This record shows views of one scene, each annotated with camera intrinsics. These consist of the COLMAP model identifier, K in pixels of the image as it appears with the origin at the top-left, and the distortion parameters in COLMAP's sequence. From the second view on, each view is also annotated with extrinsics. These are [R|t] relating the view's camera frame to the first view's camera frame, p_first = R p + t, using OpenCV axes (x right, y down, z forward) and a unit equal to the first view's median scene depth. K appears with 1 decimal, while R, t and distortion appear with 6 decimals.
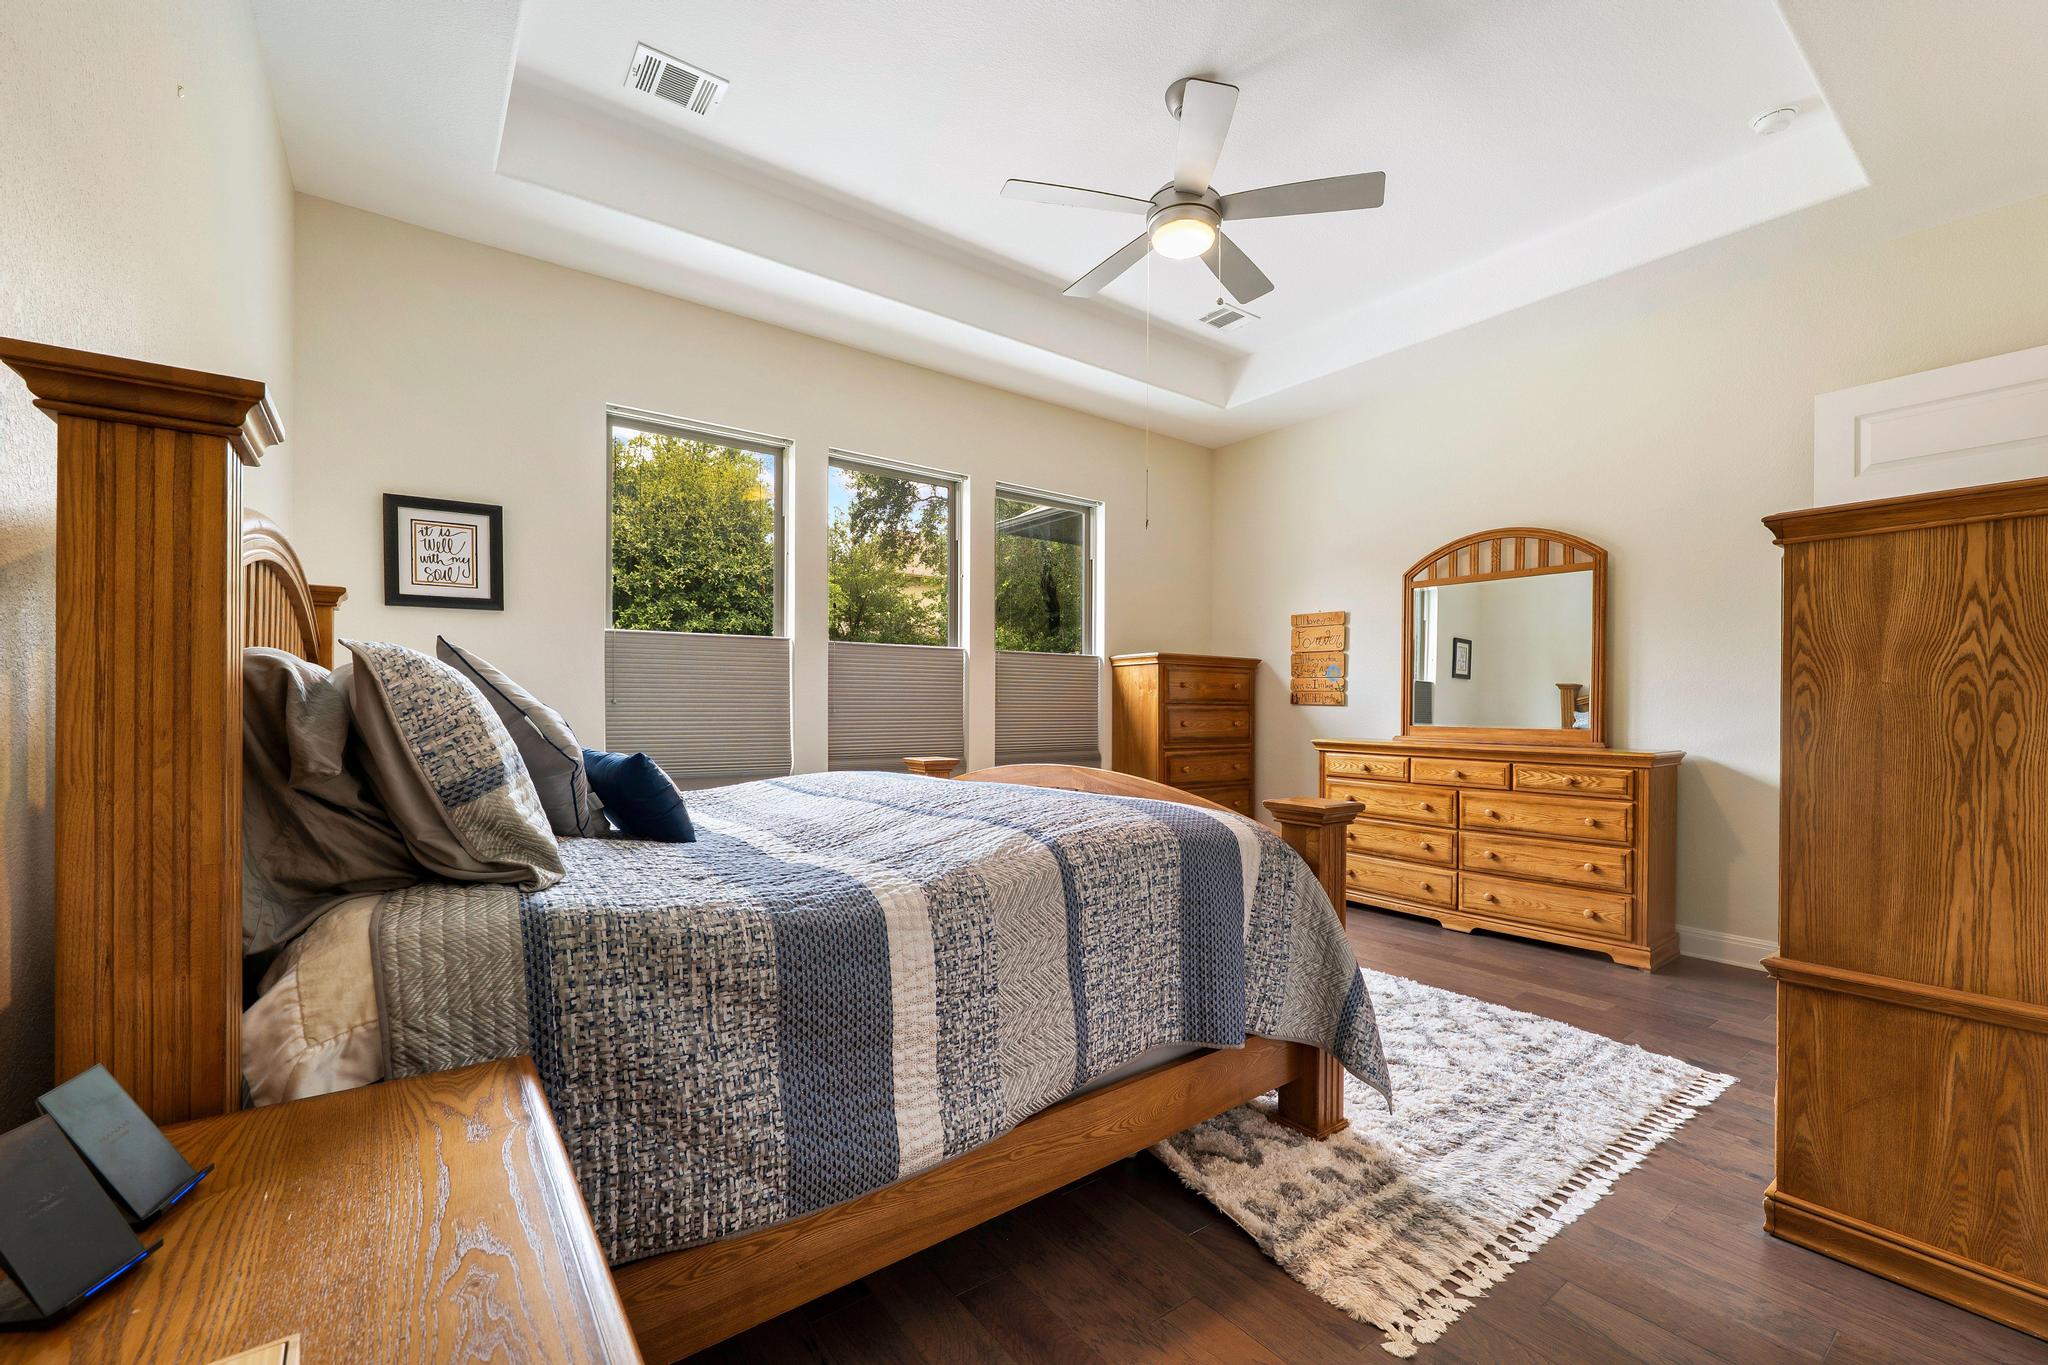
lens RADIAL K [[833.0, 0, 1017.8], [0, 833.0, 703.4], [0, 0, 1]] dist [-0.002685, 0.000059]
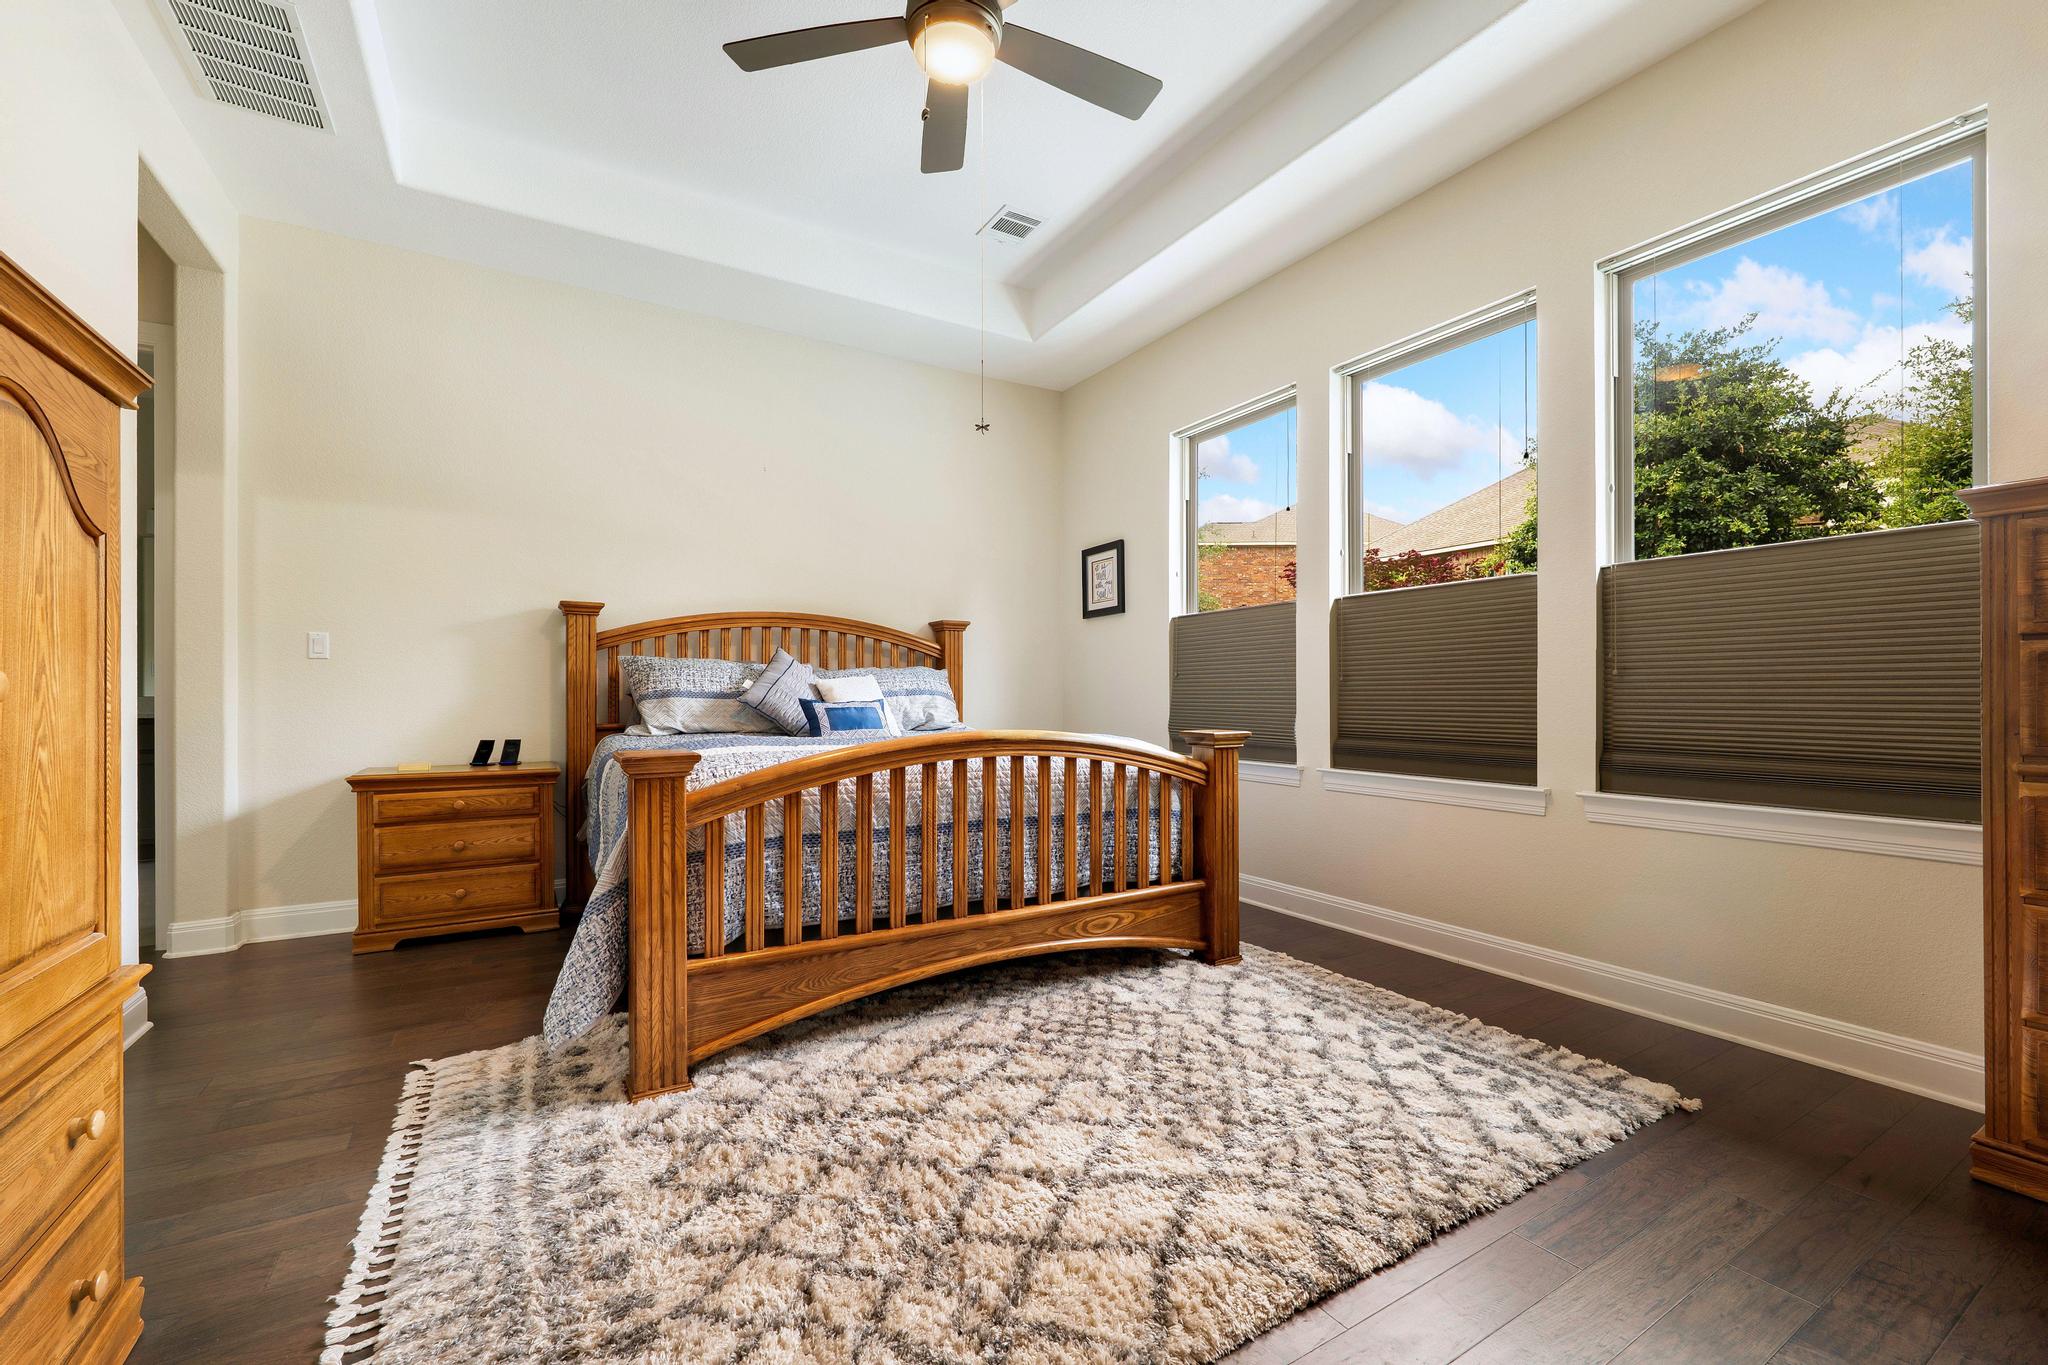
lens RADIAL K [[833.0, 0, 1017.8], [0, 833.0, 703.4], [0, 0, 1]] dist [-0.002685, 0.000059]
pose [[-0.102084, 0.000282, -0.994776, 1.428035], [0.000255, 1.000000, 0.000257, 0.071869], [0.994776, -0.000227, -0.102084, 1.705139]]
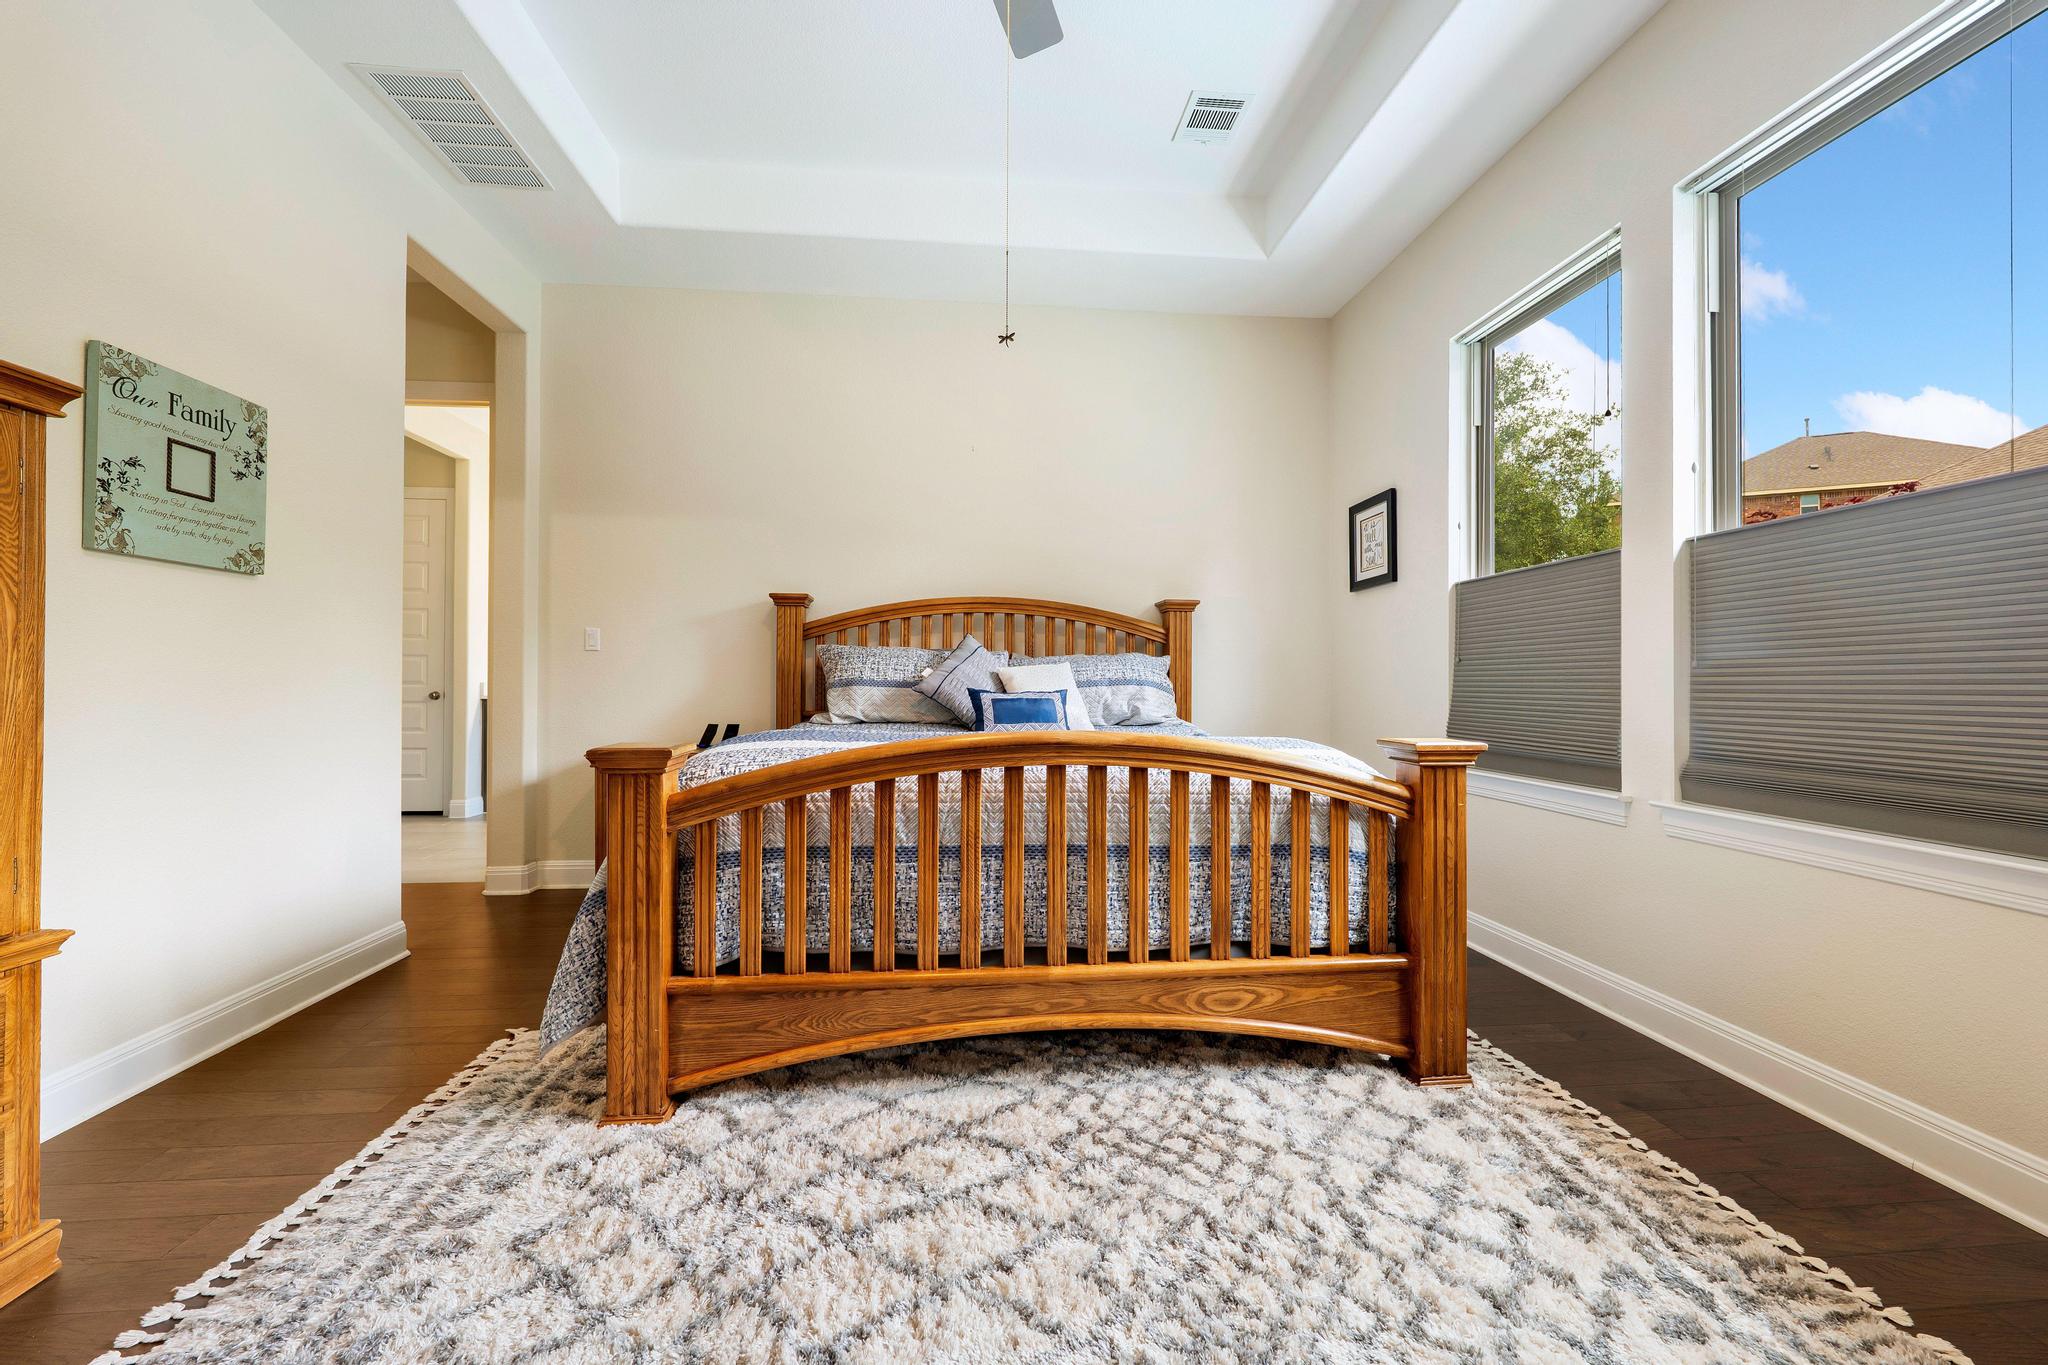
lens RADIAL K [[828.3, 0, 1009.2], [0, 828.3, 684.2], [0, 0, 1]] dist [-0.003586, -0.000329]
pose [[-0.519195, -0.012425, -0.854565, 1.019567], [-0.010327, 0.999913, -0.008264, 0.066194], [0.854593, 0.004534, -0.519278, 2.011727]]
